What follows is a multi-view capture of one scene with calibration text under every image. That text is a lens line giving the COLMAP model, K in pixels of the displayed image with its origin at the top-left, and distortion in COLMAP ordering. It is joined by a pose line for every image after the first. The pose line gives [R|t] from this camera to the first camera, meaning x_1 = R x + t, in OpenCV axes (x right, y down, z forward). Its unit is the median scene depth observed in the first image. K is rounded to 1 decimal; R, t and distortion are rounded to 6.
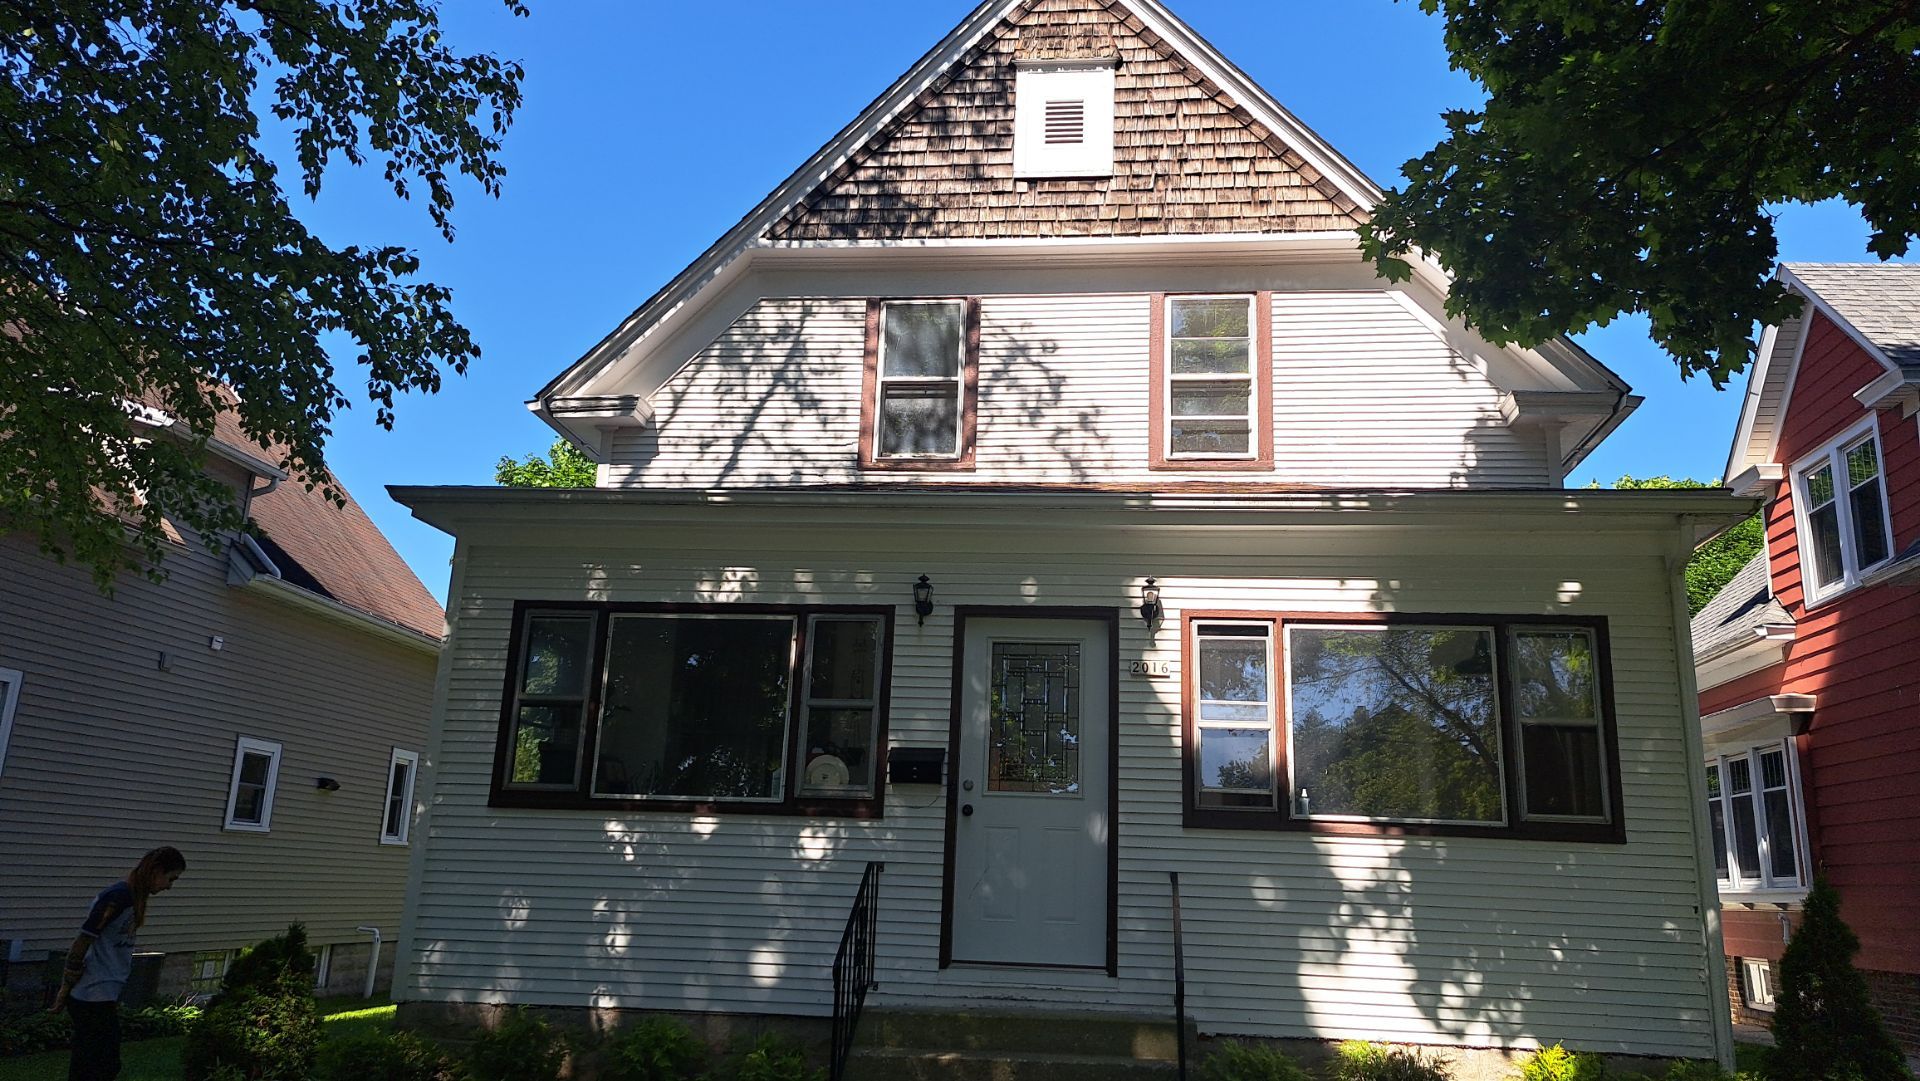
lens RADIAL K [[1403.6, 0, 1000.8], [0, 1403.6, 533.1], [0, 0, 1]] dist [0.049801, -0.009390]
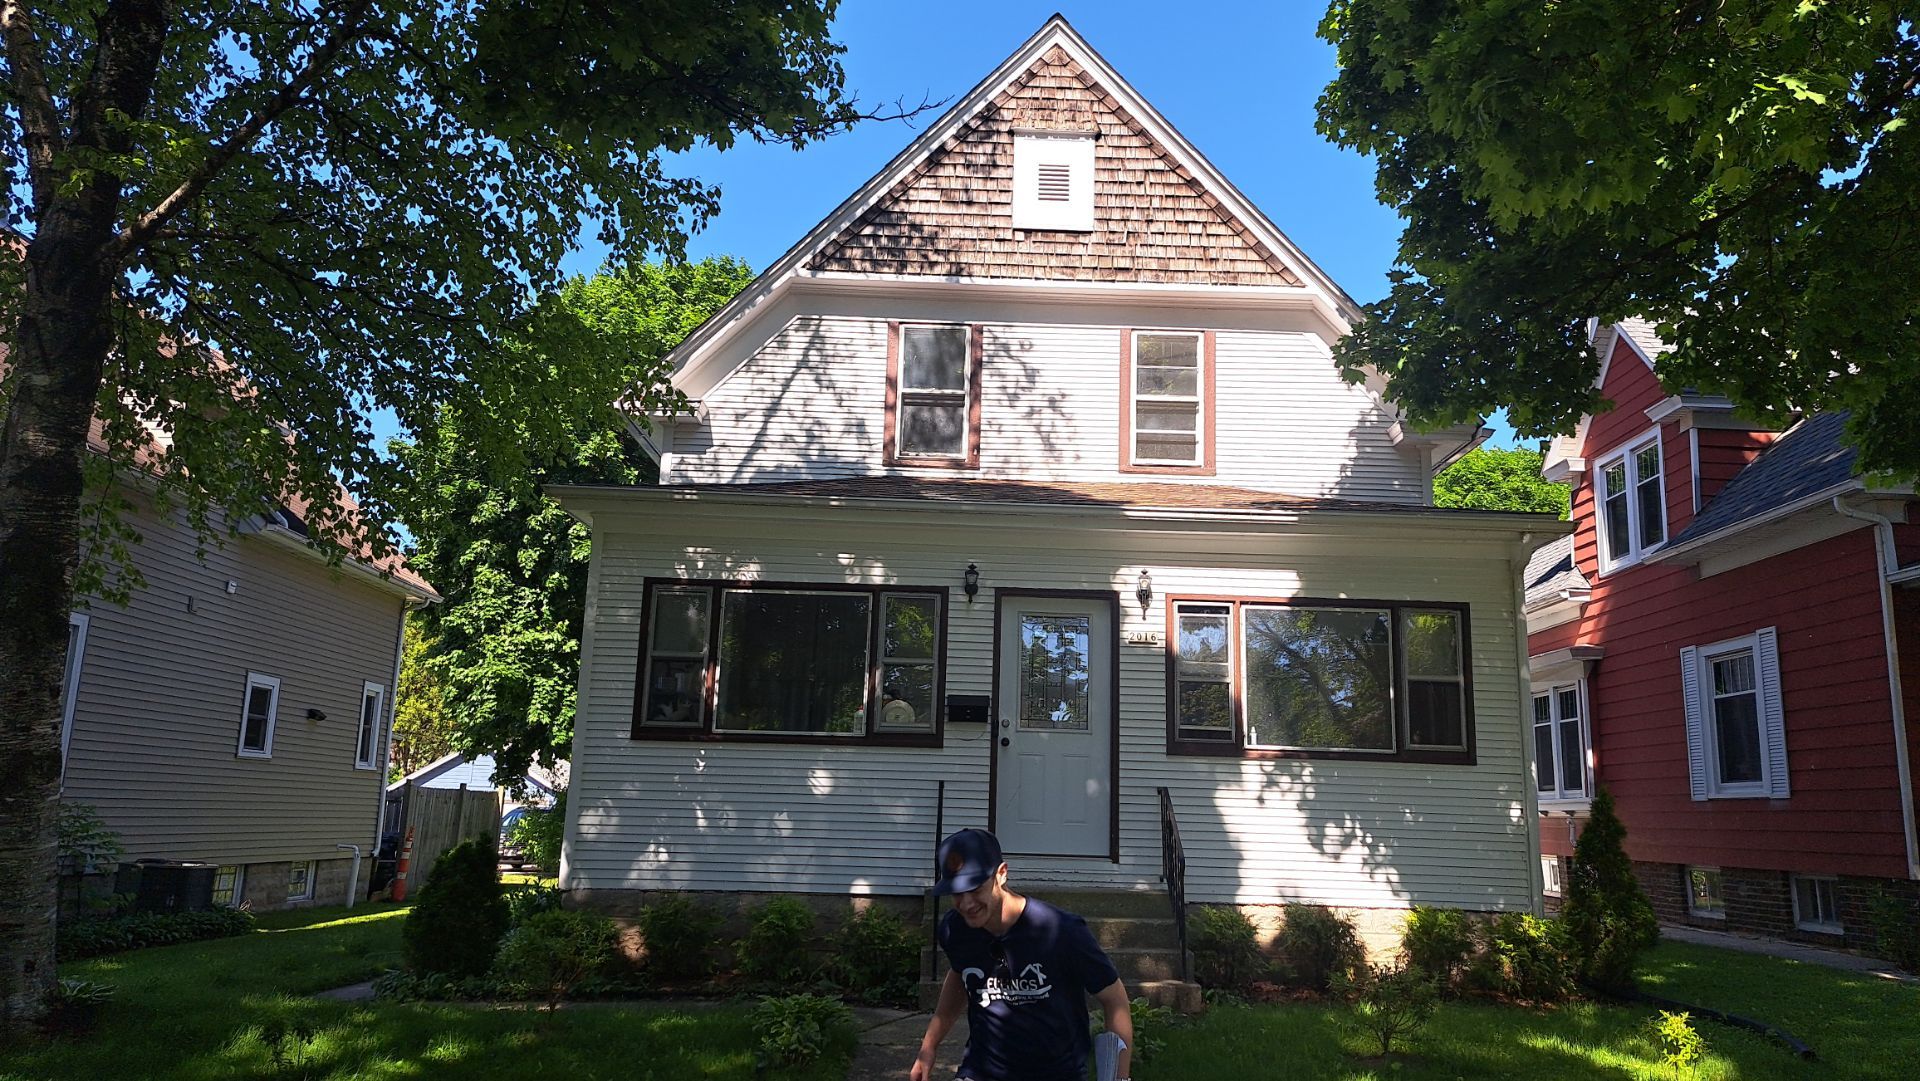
lens RADIAL K [[1444.1, 0, 1002.8], [0, 1444.1, 537.1], [0, 0, 1]] dist [0.068600, 0.000367]
pose [[0.991413, 0.017527, 0.129588, -0.161330], [-0.025327, 0.997949, 0.058784, -0.059807], [-0.128292, -0.061561, 0.989824, -0.265969]]
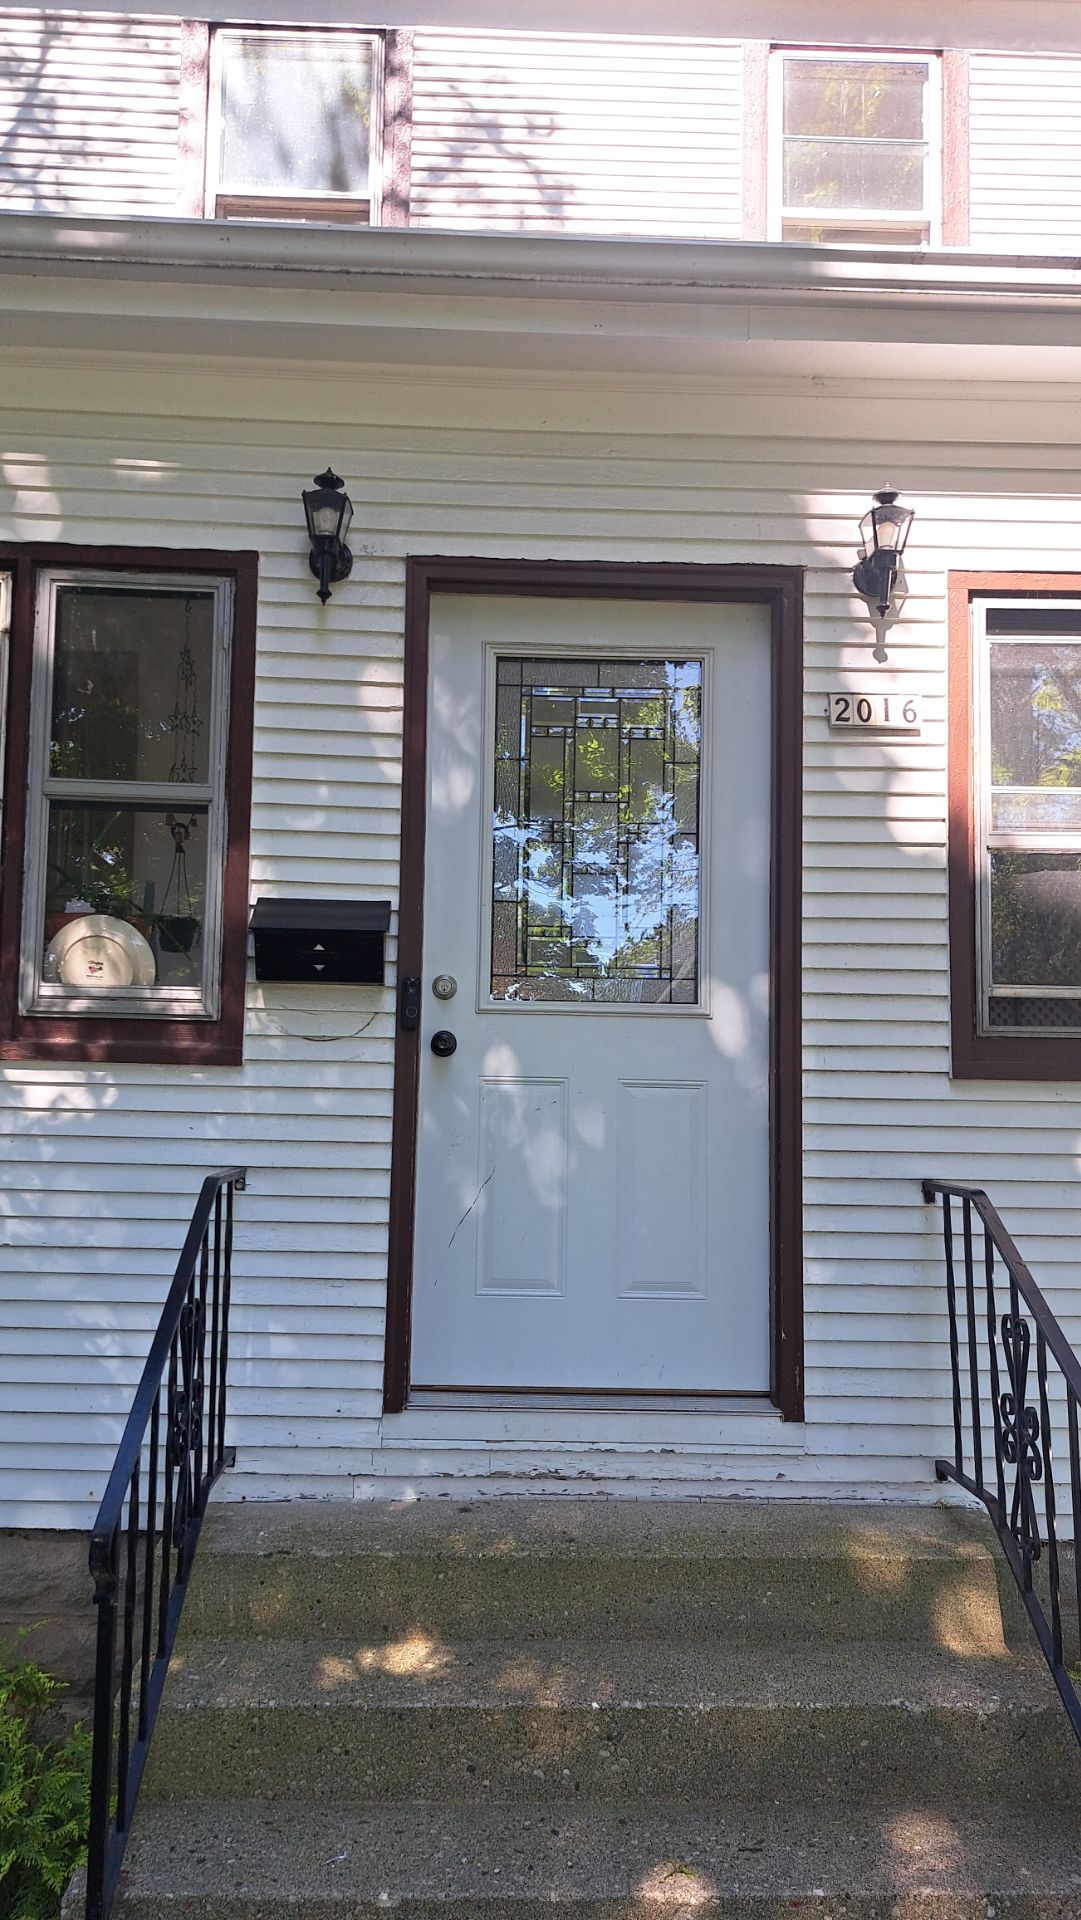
lens RADIAL K [[1403.6, 0, 544.3], [0, 1403.6, 936.1], [0, 0, 1]] dist [0.049801, -0.009390]
pose [[0.990683, -0.006685, 0.136024, -0.039865], [-0.018370, 0.983107, 0.182105, 0.068430], [-0.134944, -0.182907, 0.973825, 0.460247]]
